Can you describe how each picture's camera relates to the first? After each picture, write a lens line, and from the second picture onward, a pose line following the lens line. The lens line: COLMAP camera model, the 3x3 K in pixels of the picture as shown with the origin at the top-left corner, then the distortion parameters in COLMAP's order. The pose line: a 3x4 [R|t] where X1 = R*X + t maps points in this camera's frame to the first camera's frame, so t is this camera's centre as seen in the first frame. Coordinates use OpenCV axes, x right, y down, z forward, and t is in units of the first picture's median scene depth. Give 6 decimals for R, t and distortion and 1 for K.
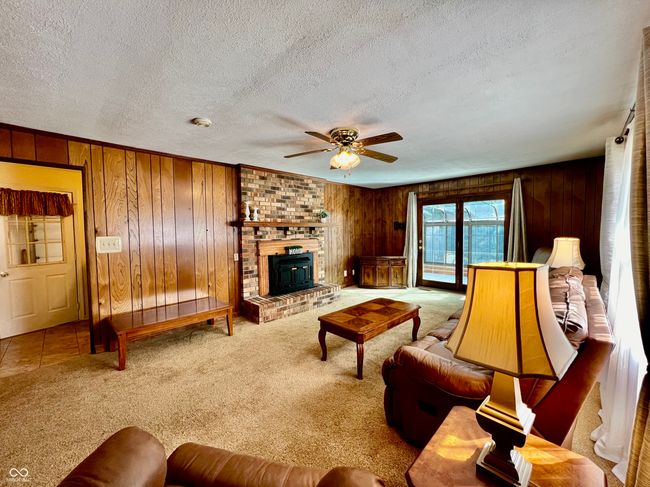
lens RADIAL K [[259.6, 0, 320.4], [0, 259.6, 246.0], [0, 0, 1]] dist [0.000976, -0.000253]
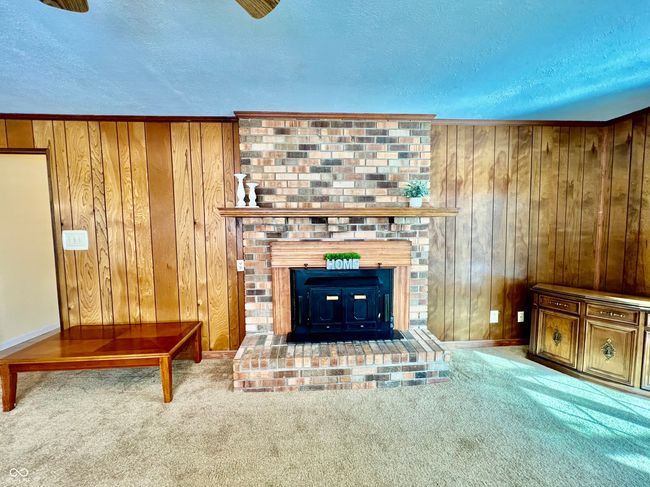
lens RADIAL K [[259.6, 0, 324.0], [0, 259.6, 242.2], [0, 0, 1]] dist [0.000976, -0.000253]
pose [[0.752310, 0.053163, -0.656661, 0.229919], [-0.041973, 0.998582, 0.032758, -0.041434], [0.657471, 0.002918, 0.753474, 0.623471]]
